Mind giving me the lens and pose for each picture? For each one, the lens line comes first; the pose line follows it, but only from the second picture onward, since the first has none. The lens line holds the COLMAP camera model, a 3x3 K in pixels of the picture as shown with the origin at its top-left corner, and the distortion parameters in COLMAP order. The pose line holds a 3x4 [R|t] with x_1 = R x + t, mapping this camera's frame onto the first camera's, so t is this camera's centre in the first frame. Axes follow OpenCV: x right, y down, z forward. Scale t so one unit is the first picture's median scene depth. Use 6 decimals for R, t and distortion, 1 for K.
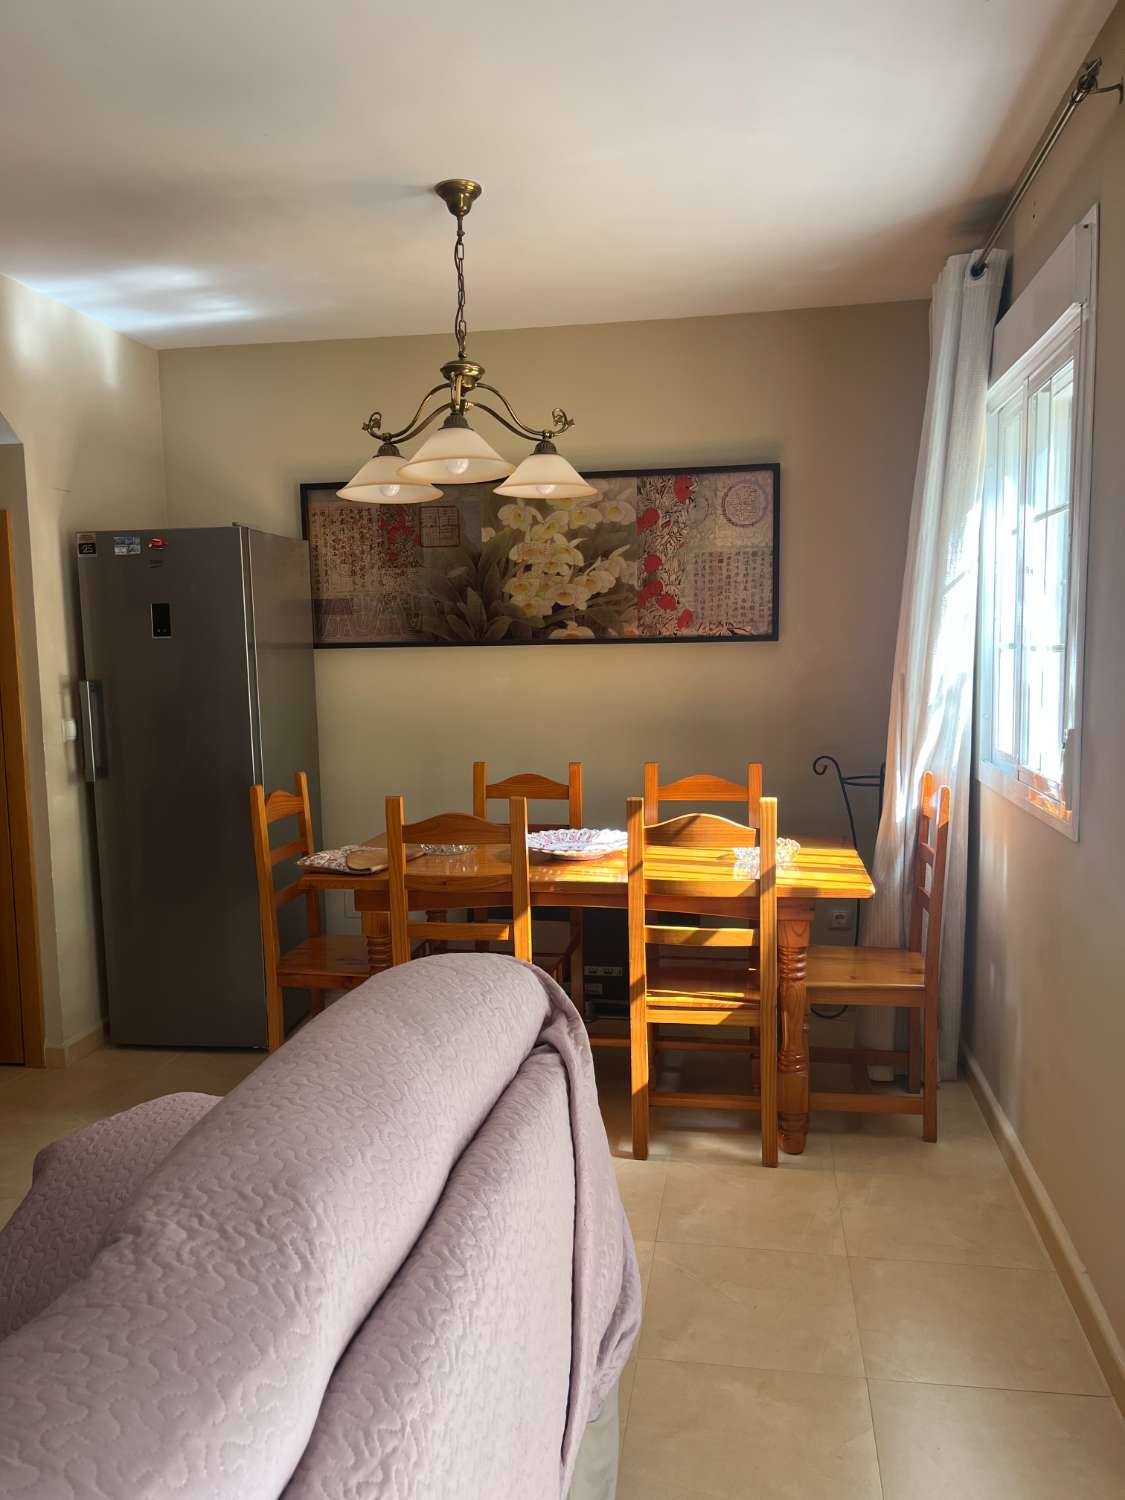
lens RADIAL K [[1140.8, 0, 562.2], [0, 1140.8, 752.0], [0, 0, 1]] dist [0.063075, -0.089981]
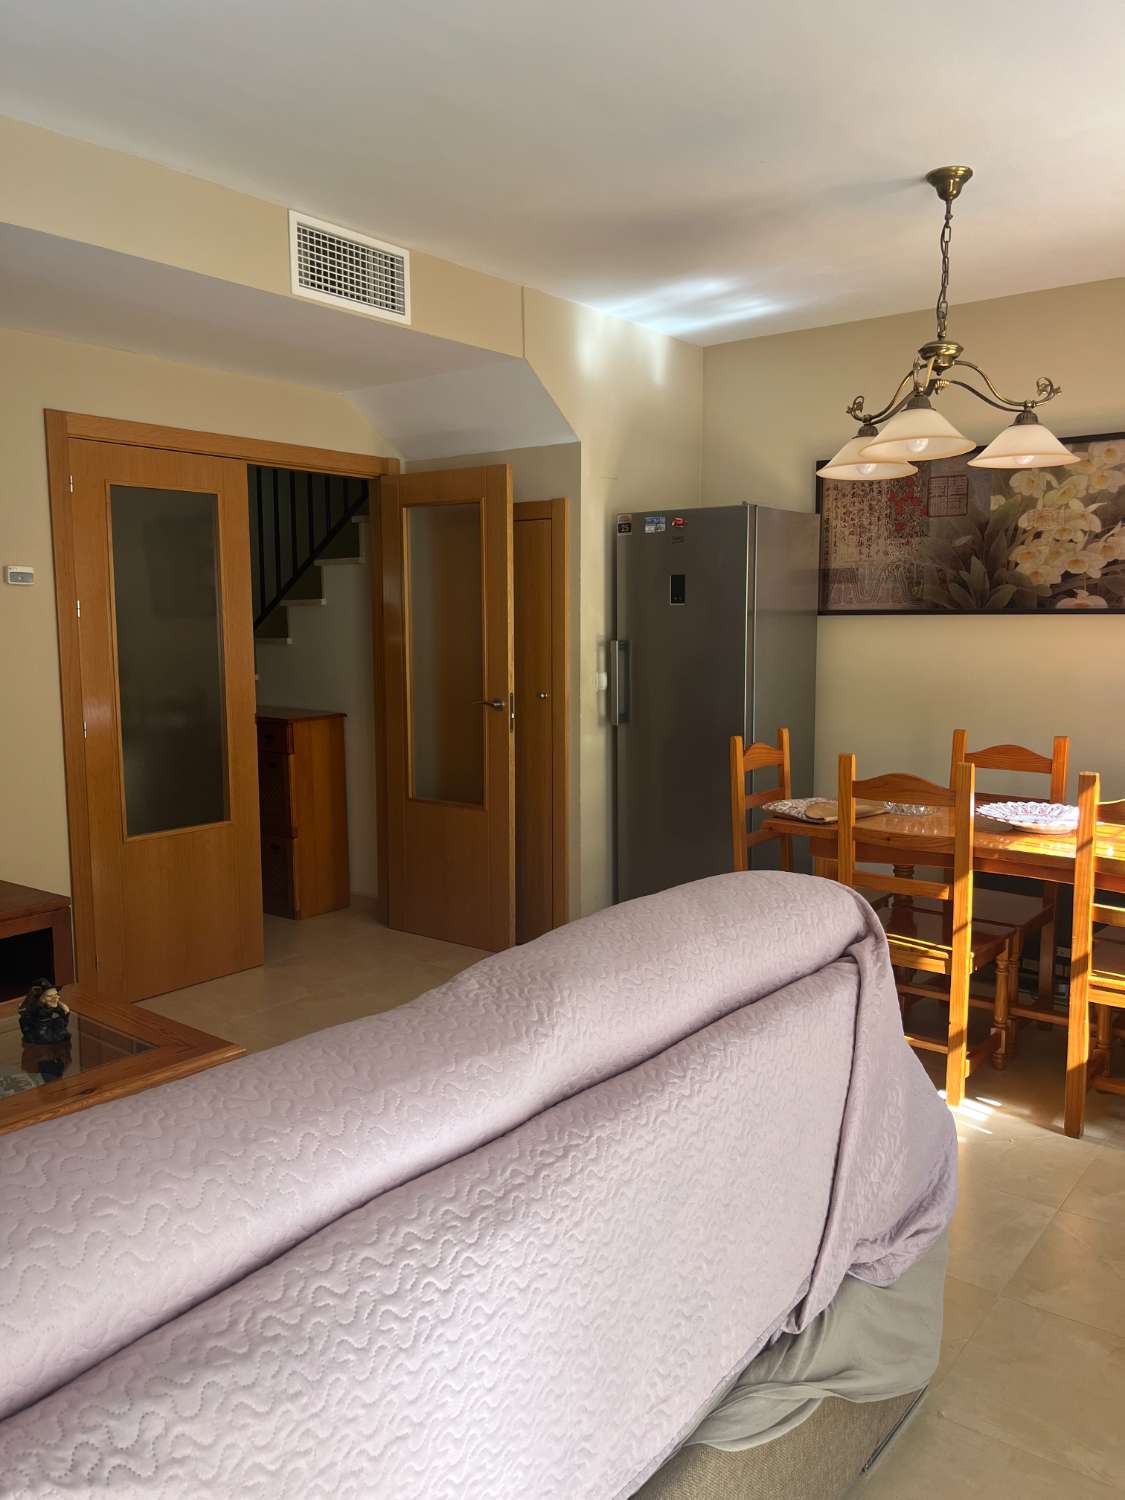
lens RADIAL K [[1140.8, 0, 557.7], [0, 1140.8, 741.2], [0, 0, 1]] dist [0.063075, -0.089981]
pose [[0.878475, 0.068188, -0.472897, 0.117012], [-0.058564, 0.997668, 0.035064, 0.004872], [0.474185, -0.003108, 0.880420, -0.079047]]
